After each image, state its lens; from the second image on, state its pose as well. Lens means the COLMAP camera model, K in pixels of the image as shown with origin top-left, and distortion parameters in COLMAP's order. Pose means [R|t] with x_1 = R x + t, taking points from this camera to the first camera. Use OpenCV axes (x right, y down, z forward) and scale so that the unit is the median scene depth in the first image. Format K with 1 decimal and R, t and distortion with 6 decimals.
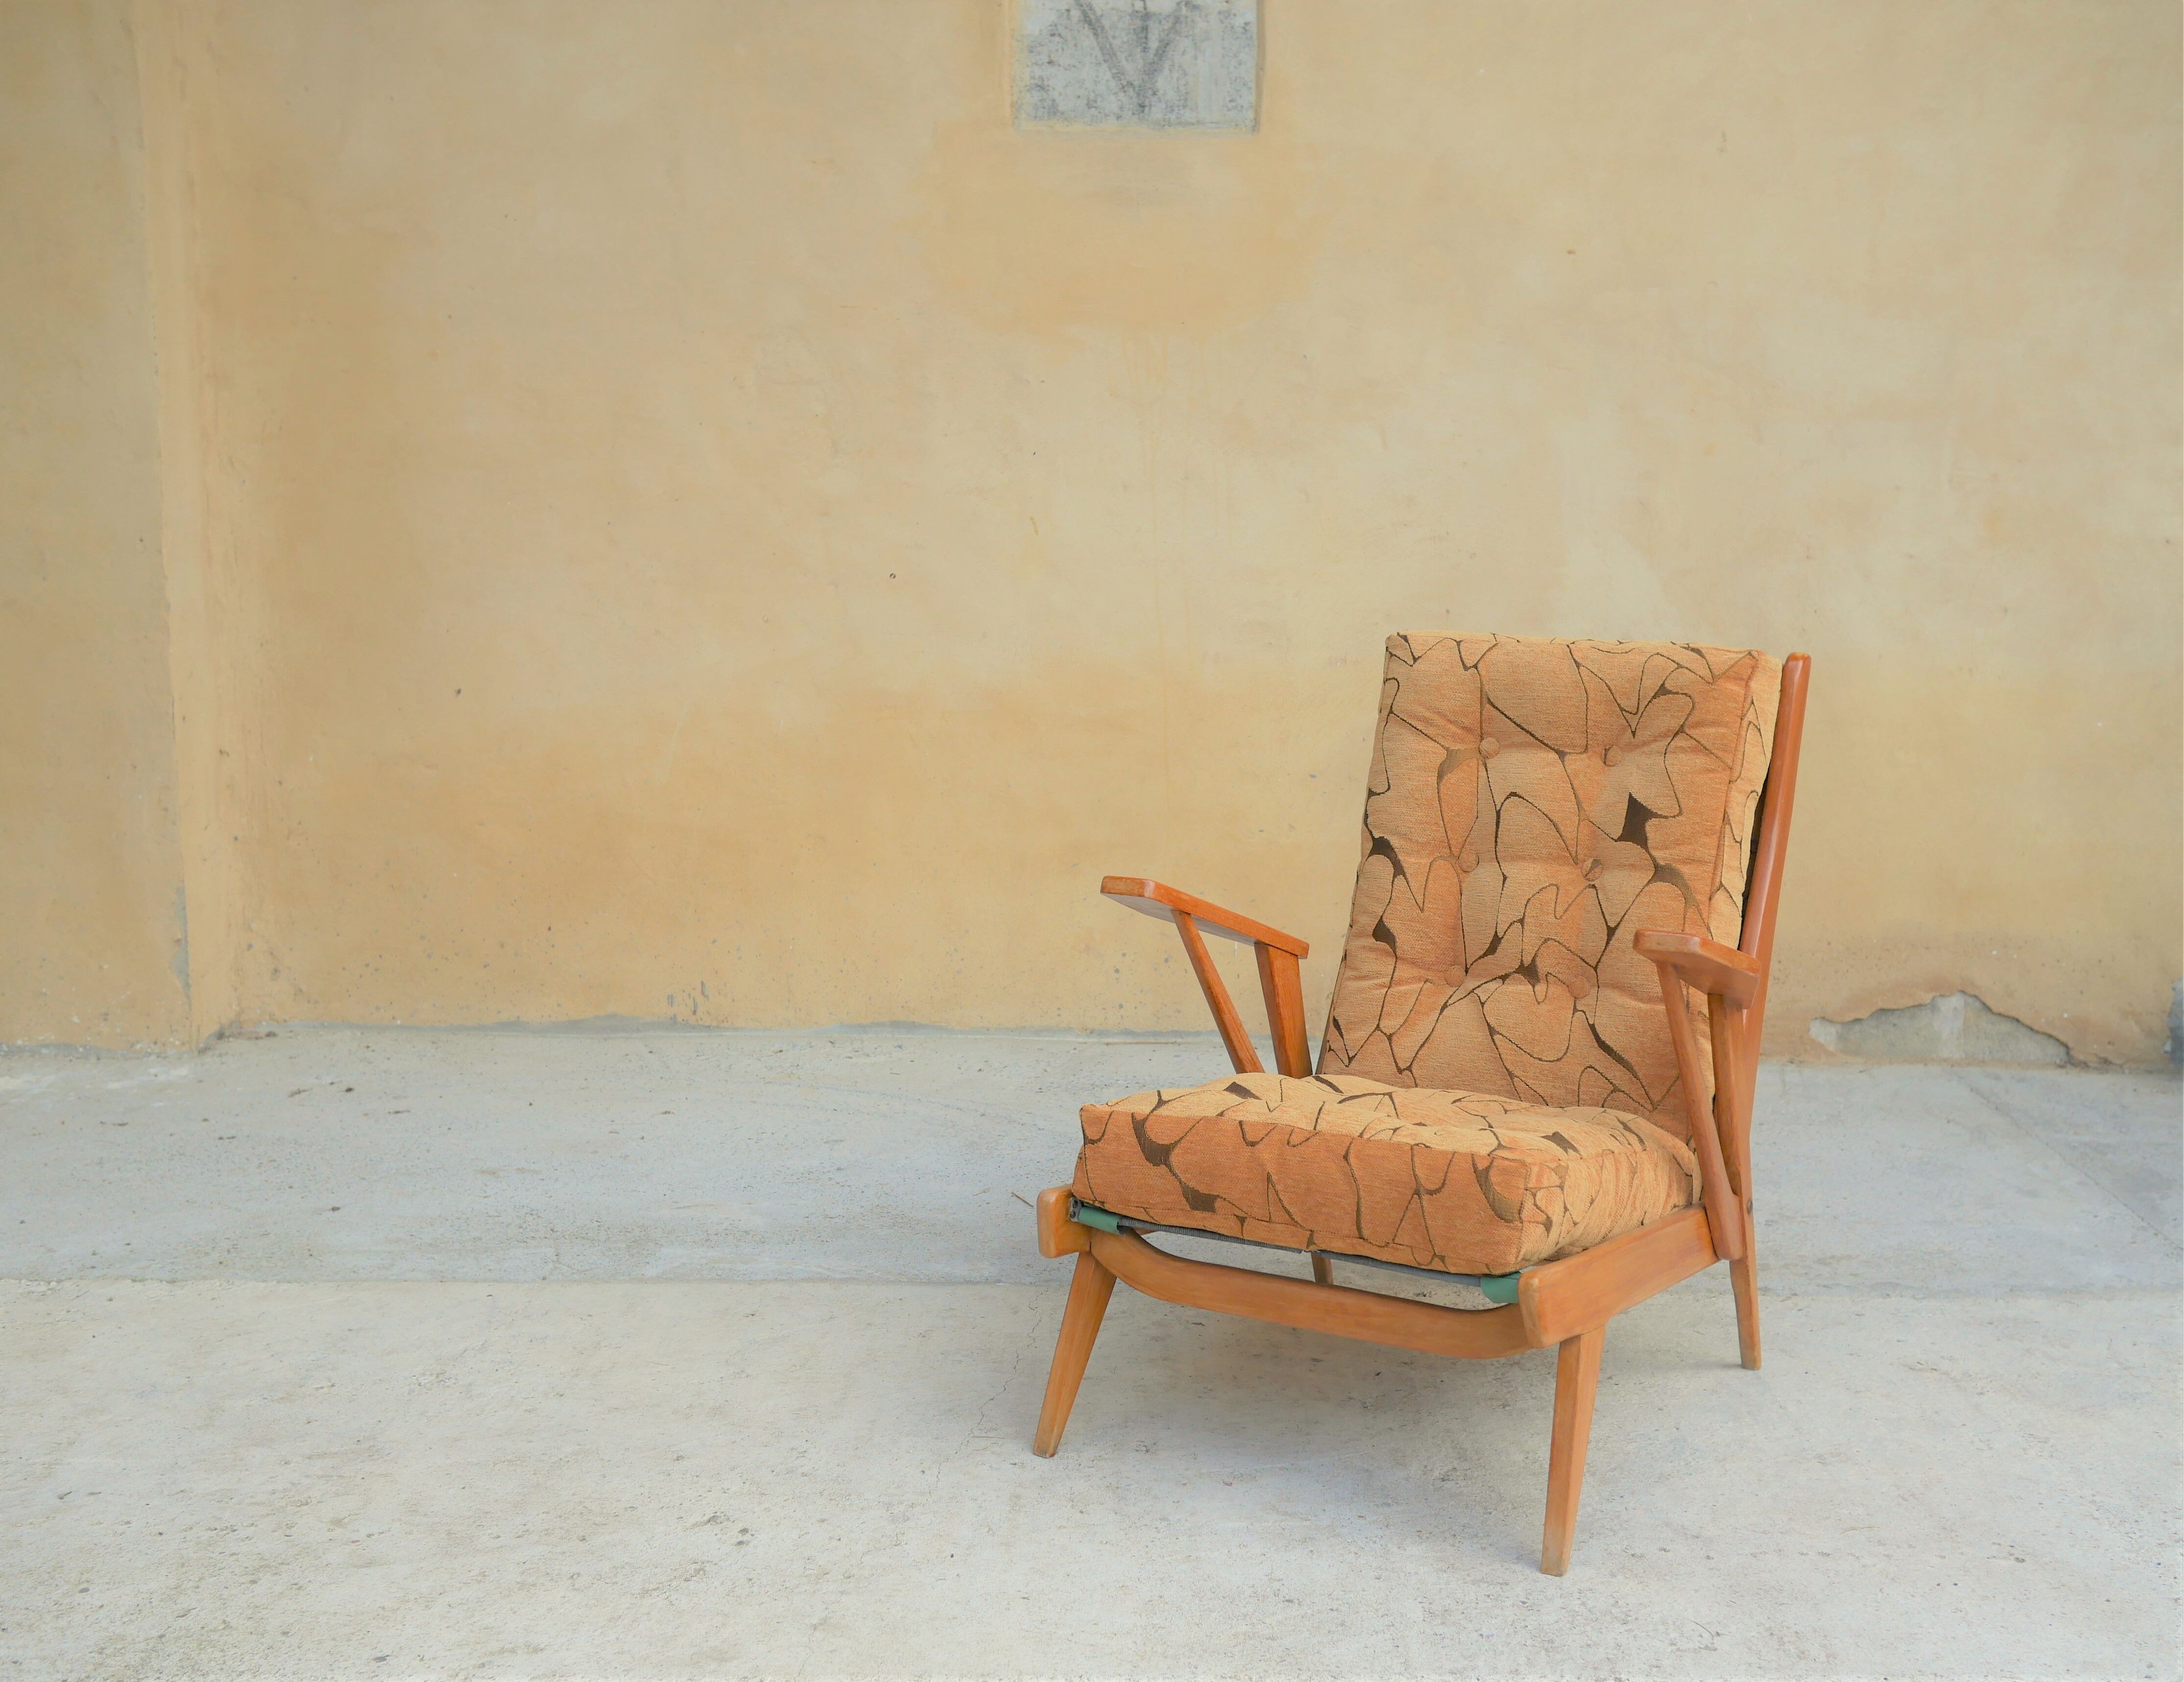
lens RADIAL K [[2629.3, 0, 1110.7], [0, 2629.3, 799.7], [0, 0, 1]] dist [-0.010704, 0.000000]
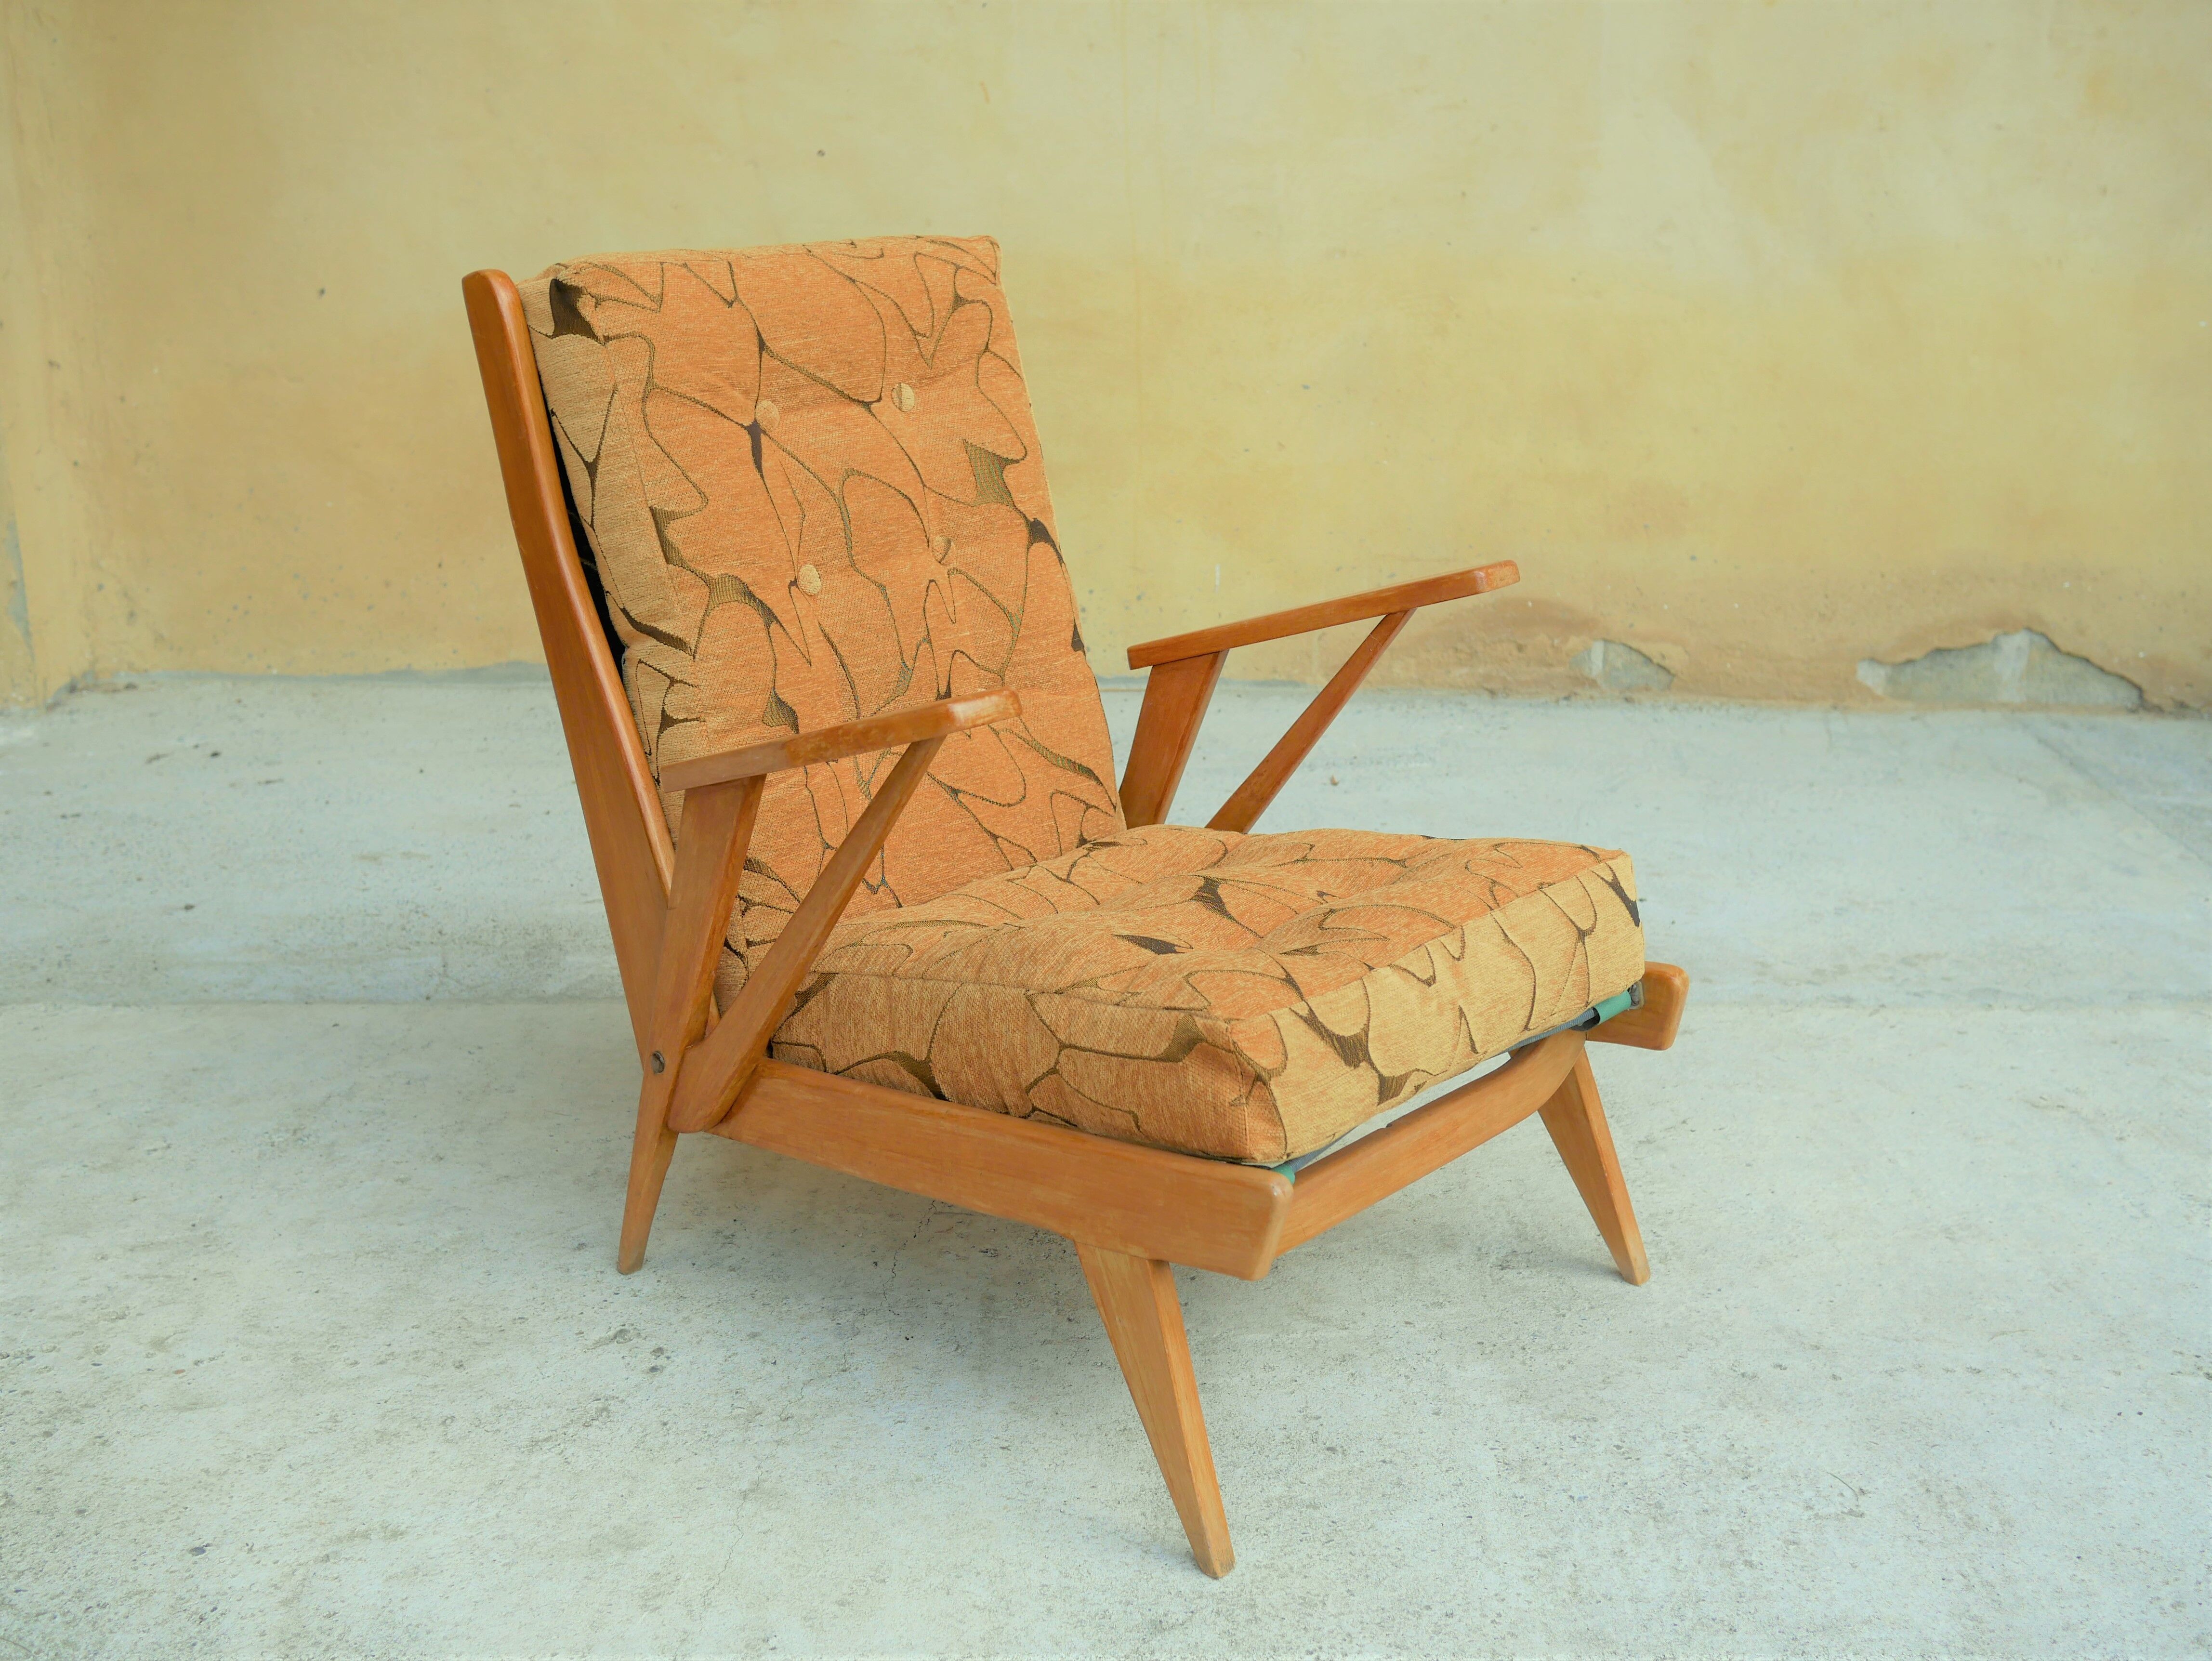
lens RADIAL K [[2526.2, 0, 1102.7], [0, 2526.2, 821.3], [0, 0, 1]] dist [-0.008579, 0.000000]
pose [[0.999777, -0.006932, 0.019959, -0.012590], [0.003433, 0.985389, 0.170285, -0.014223], [-0.020848, -0.170178, 0.985193, 0.206724]]
